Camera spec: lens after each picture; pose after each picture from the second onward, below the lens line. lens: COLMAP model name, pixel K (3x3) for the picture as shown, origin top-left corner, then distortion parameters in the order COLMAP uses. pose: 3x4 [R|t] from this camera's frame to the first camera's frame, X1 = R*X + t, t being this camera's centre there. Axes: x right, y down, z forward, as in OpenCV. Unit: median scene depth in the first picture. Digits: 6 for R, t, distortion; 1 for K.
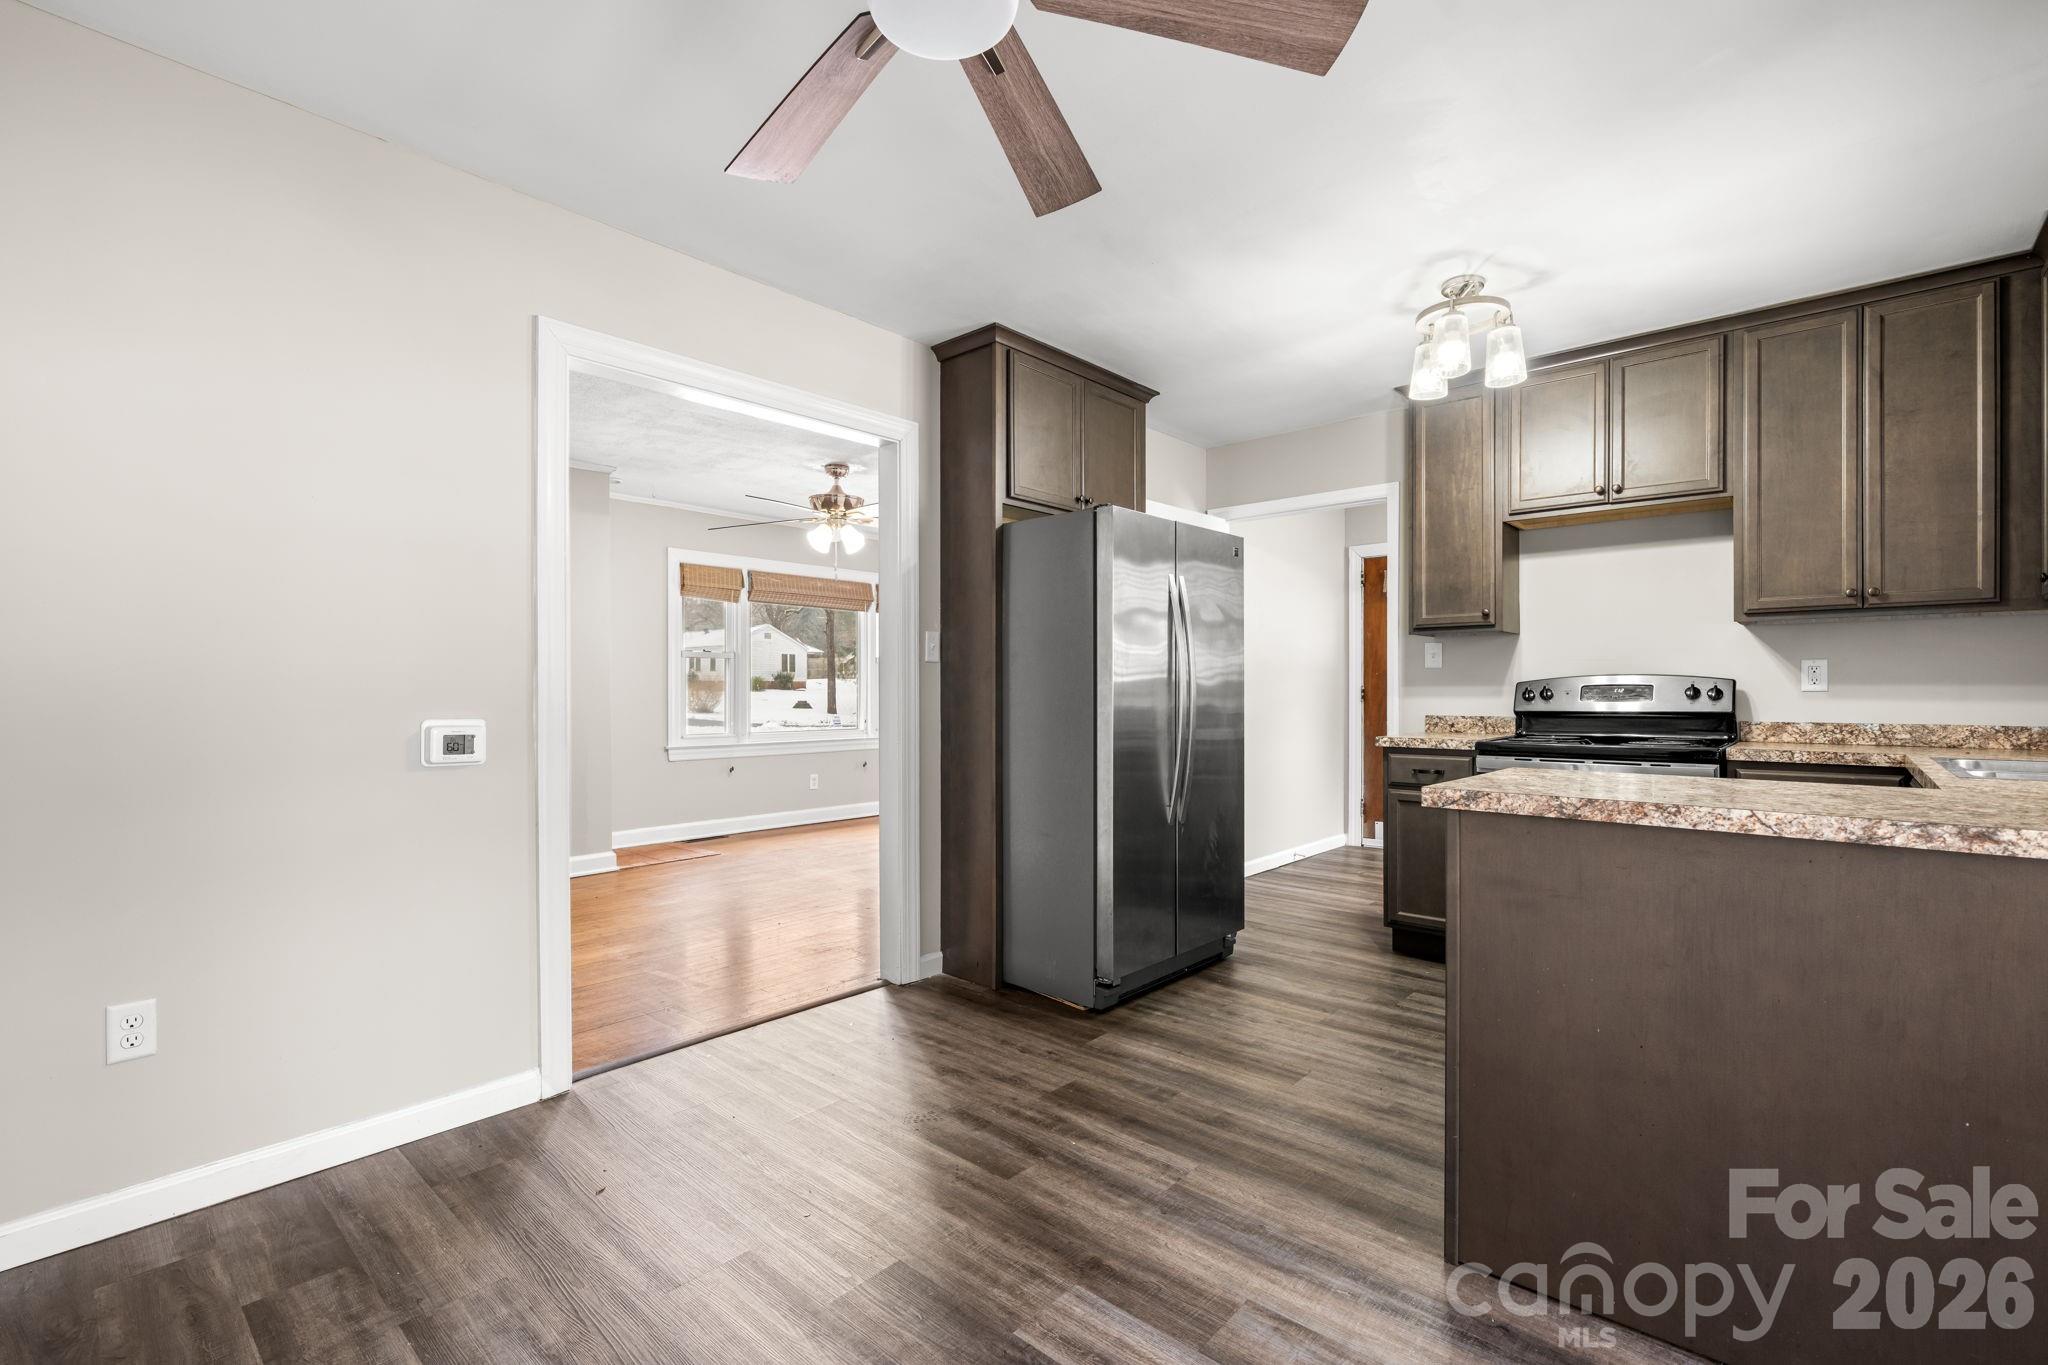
lens RADIAL K [[914.0, 0, 1013.6], [0, 914.0, 684.0], [0, 0, 1]] dist [0.018055, -0.000149]
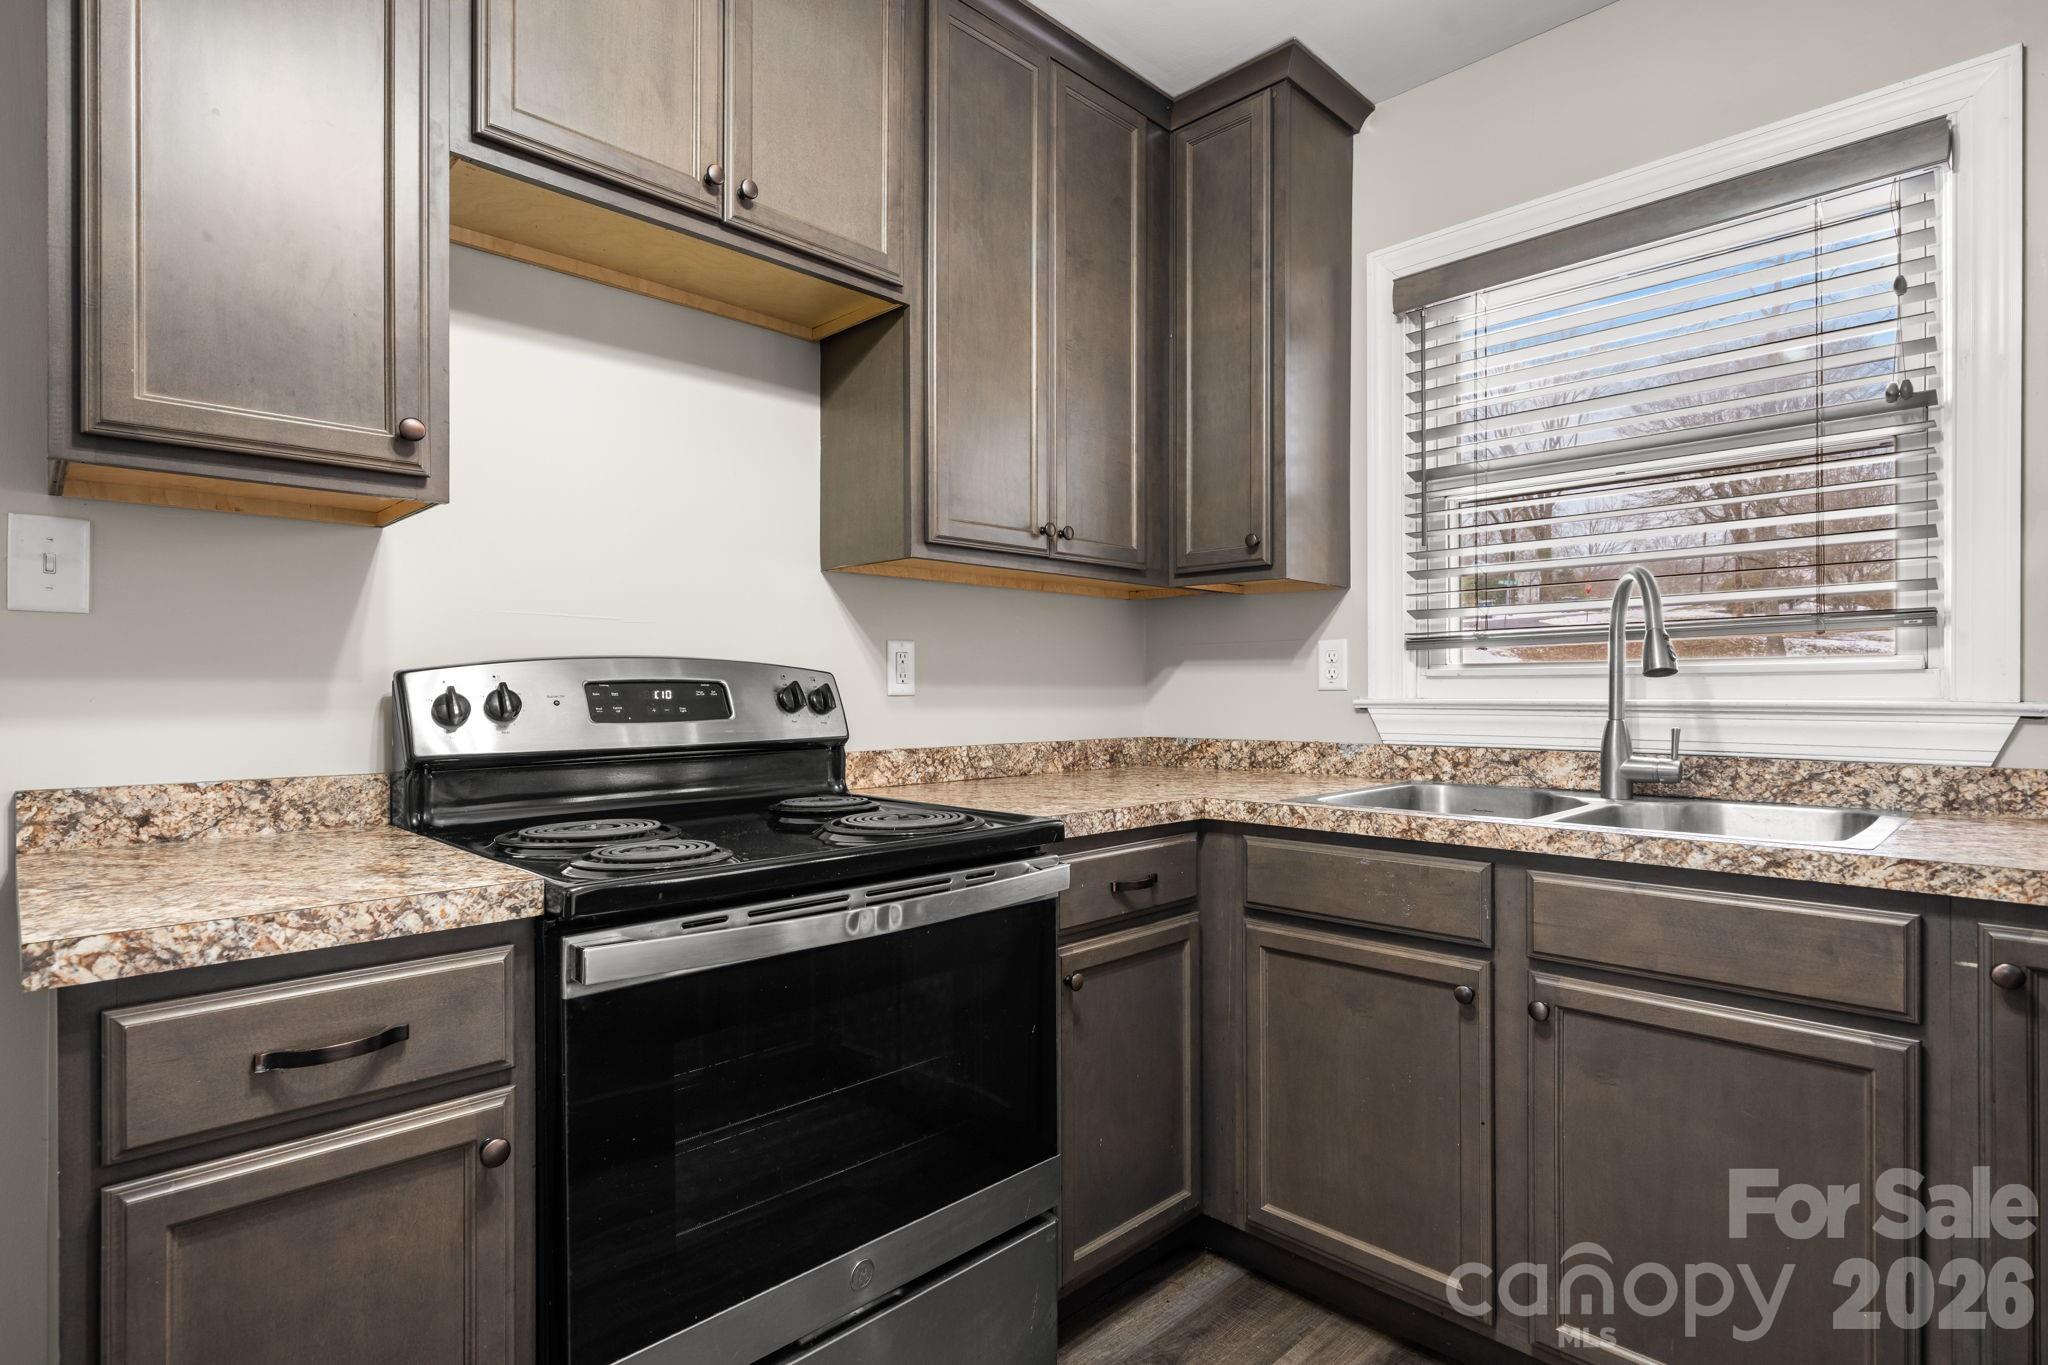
lens RADIAL K [[1034.8, 0, 1016.3], [0, 1034.8, 686.2], [0, 0, 1]] dist [0.004519, -0.003902]
pose [[0.053488, 0.005074, 0.998556, 0.218946], [-0.007150, 0.999963, -0.004698, 0.004699], [-0.998543, -0.006888, 0.053522, 0.893317]]
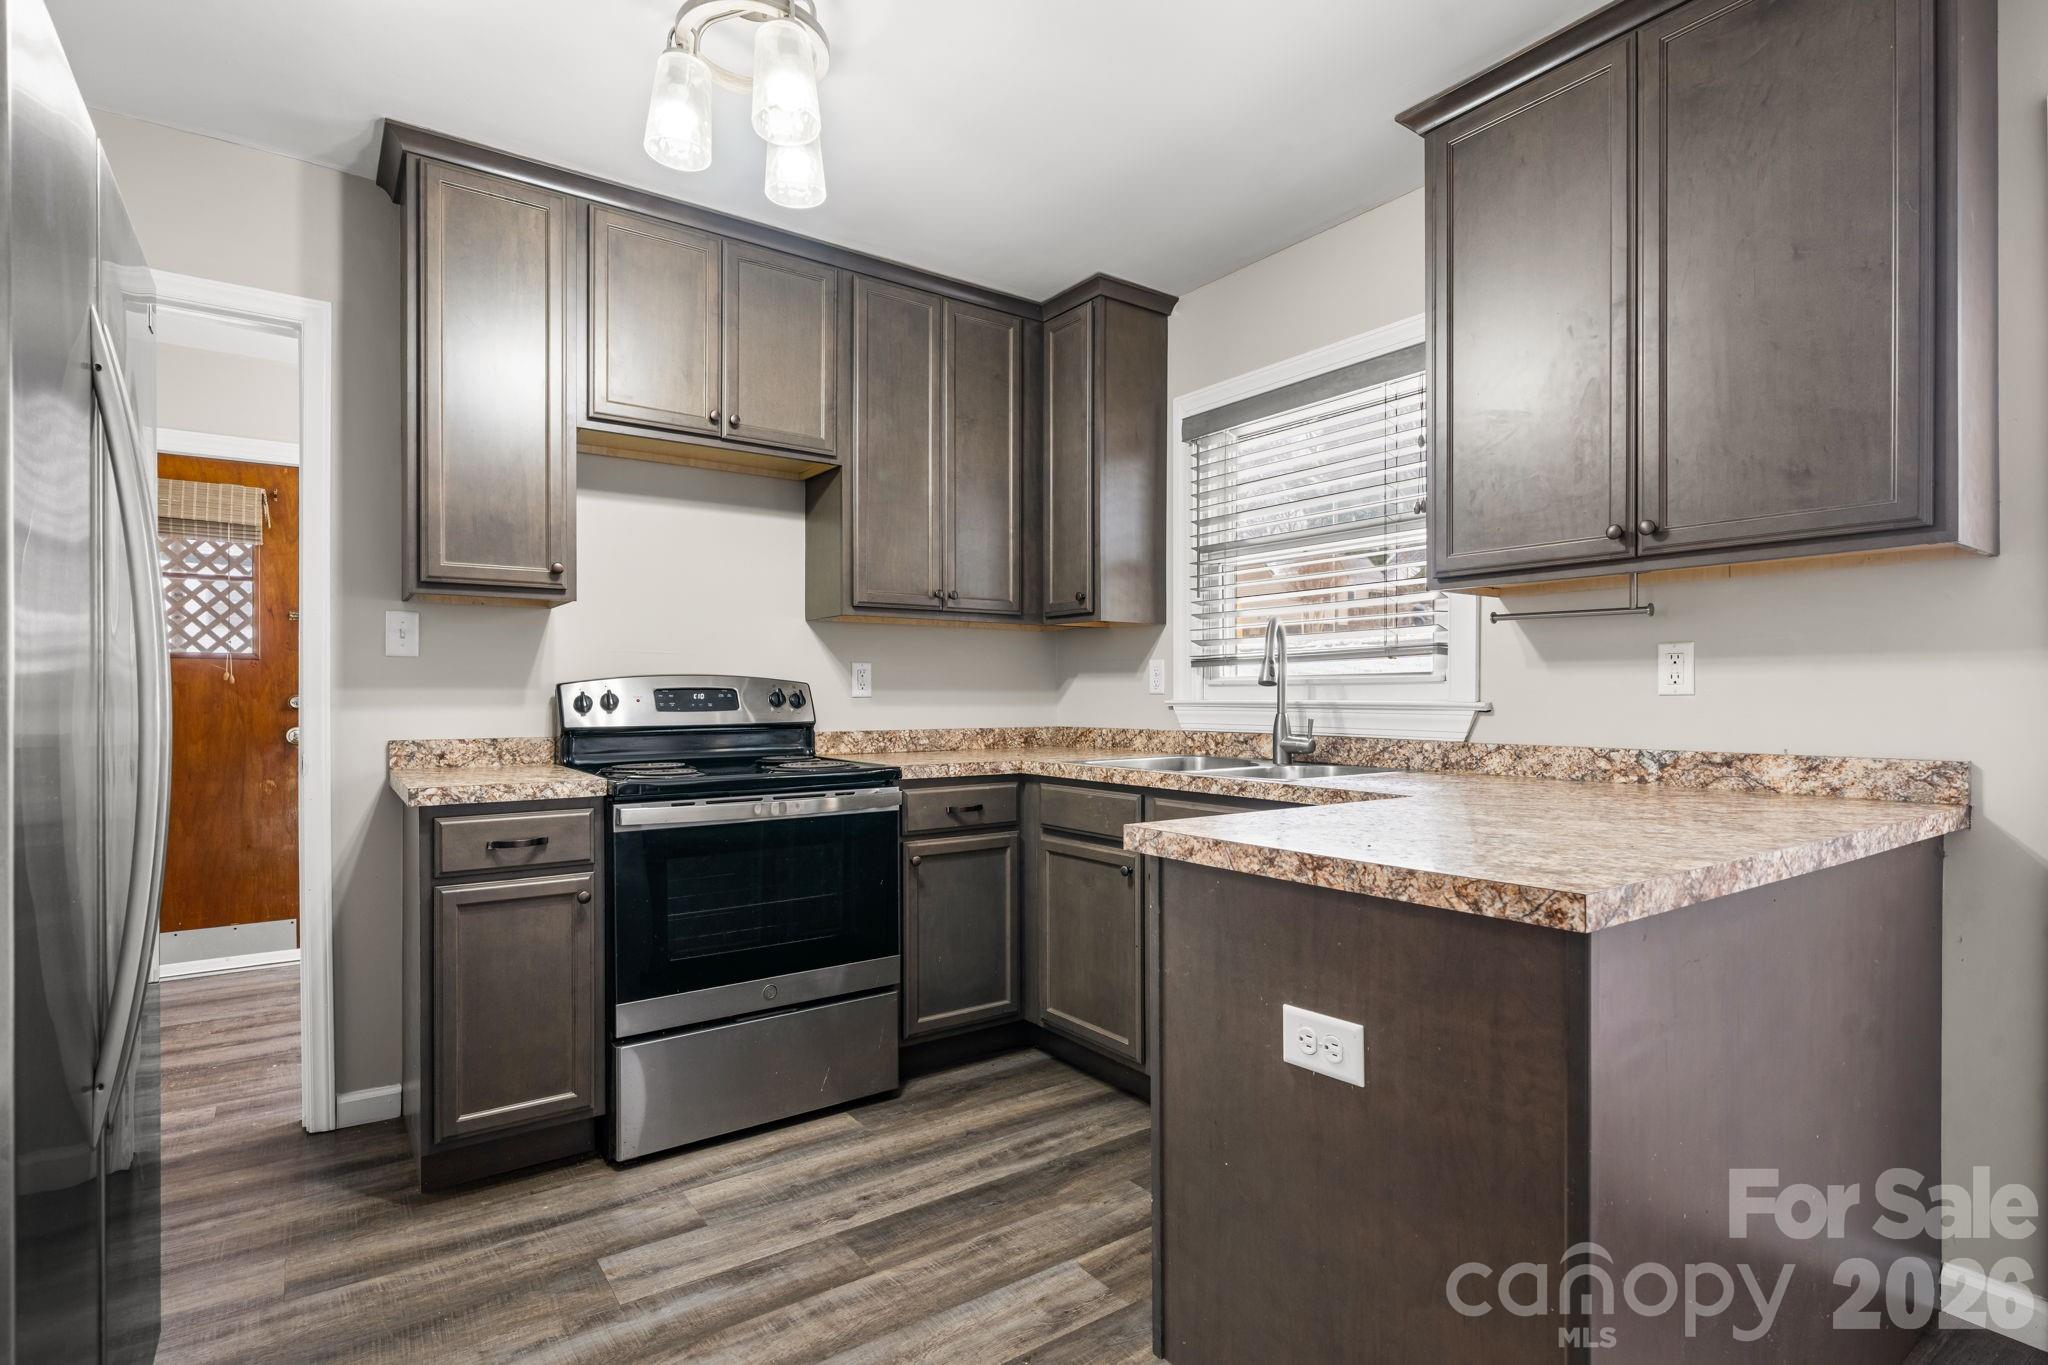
lens RADIAL K [[1034.8, 0, 1028.0], [0, 1034.8, 690.8], [0, 0, 1]] dist [0.004519, -0.003902]
pose [[0.215249, 0.003207, 0.976554, -0.104599], [-0.007753, 0.999969, -0.001575, 0.002130], [-0.976528, -0.007232, 0.215267, 0.617478]]
